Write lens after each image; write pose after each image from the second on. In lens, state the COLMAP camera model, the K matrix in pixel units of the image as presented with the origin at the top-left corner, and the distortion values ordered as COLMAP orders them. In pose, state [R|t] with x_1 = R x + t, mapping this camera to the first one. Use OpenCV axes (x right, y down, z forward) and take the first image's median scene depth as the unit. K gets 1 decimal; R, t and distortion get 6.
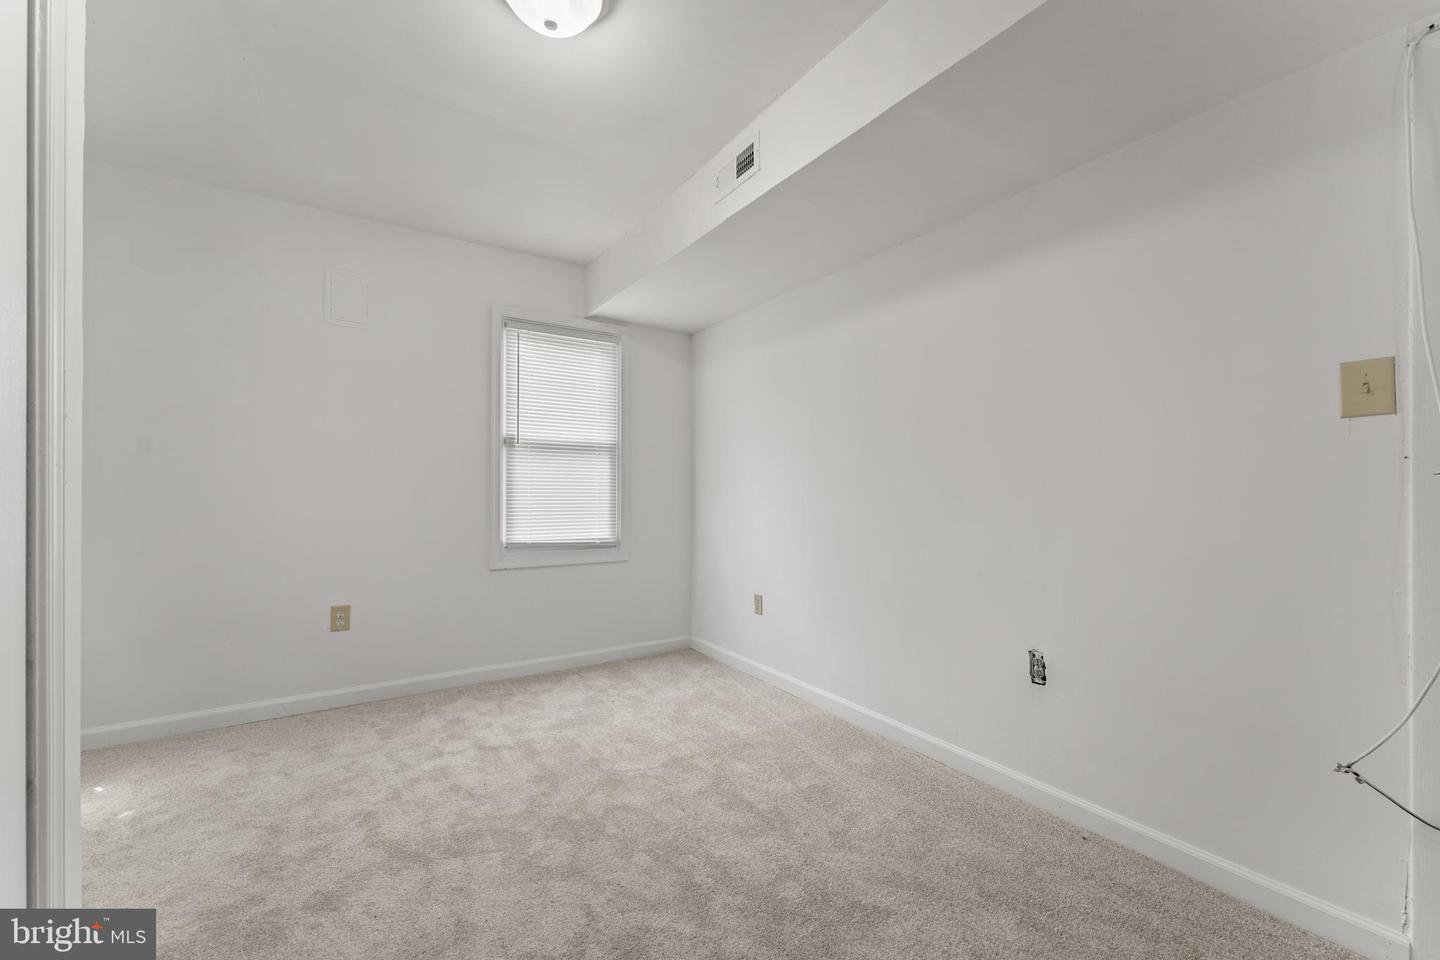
lens RADIAL K [[592.0, 0, 728.5], [0, 592.0, 482.4], [0, 0, 1]] dist [-0.002816, 0.000128]
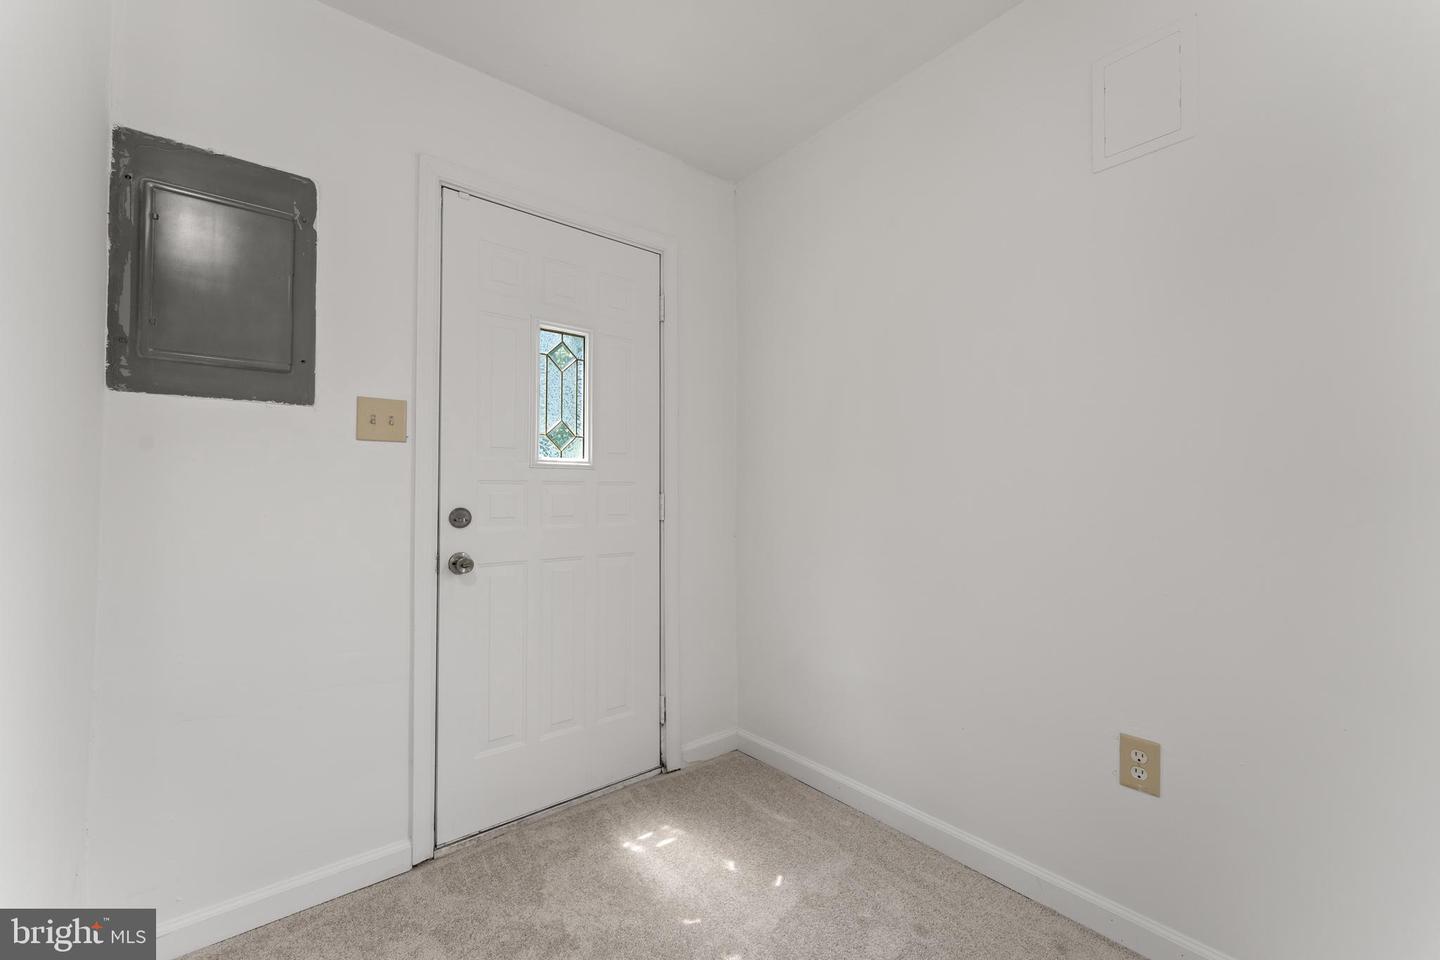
lens RADIAL K [[592.0, 0, 728.0], [0, 592.0, 479.6], [0, 0, 1]] dist [-0.002816, 0.000128]
pose [[0.105301, -0.030284, -0.993979, -0.205291], [0.008677, 0.999526, -0.029533, 0.011602], [0.994403, -0.005515, 0.105514, 0.601695]]
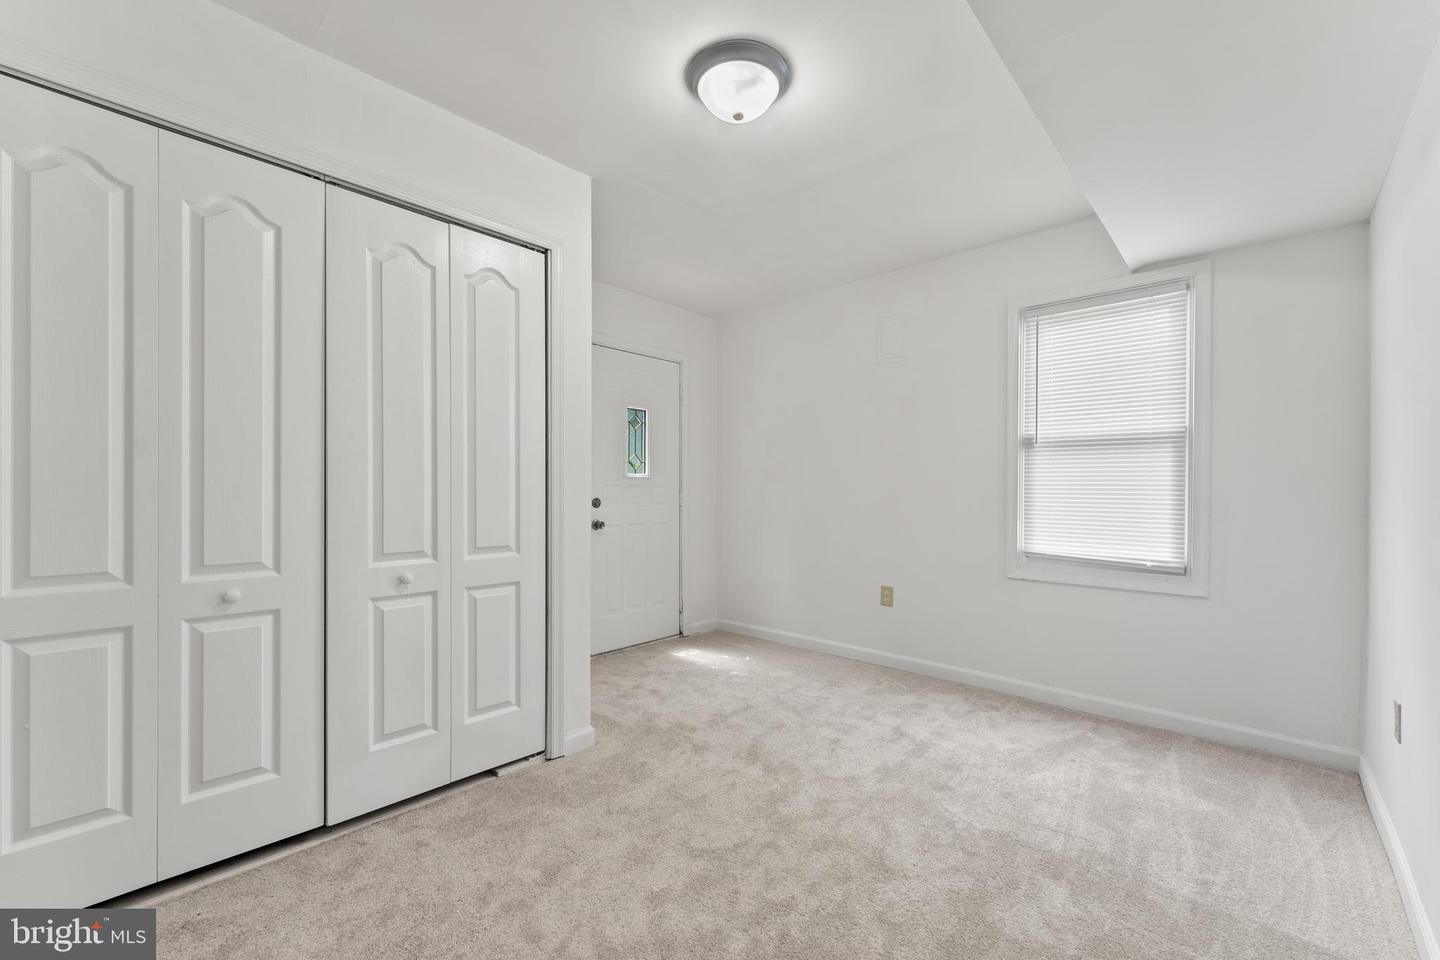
lens RADIAL K [[592.0, 0, 722.9], [0, 592.0, 493.5], [0, 0, 1]] dist [-0.002816, 0.000128]
pose [[0.224095, 0.000169, -0.974567, 0.472368], [0.002988, 0.999995, 0.000860, 0.009937], [0.974563, -0.003105, 0.224093, 0.368339]]
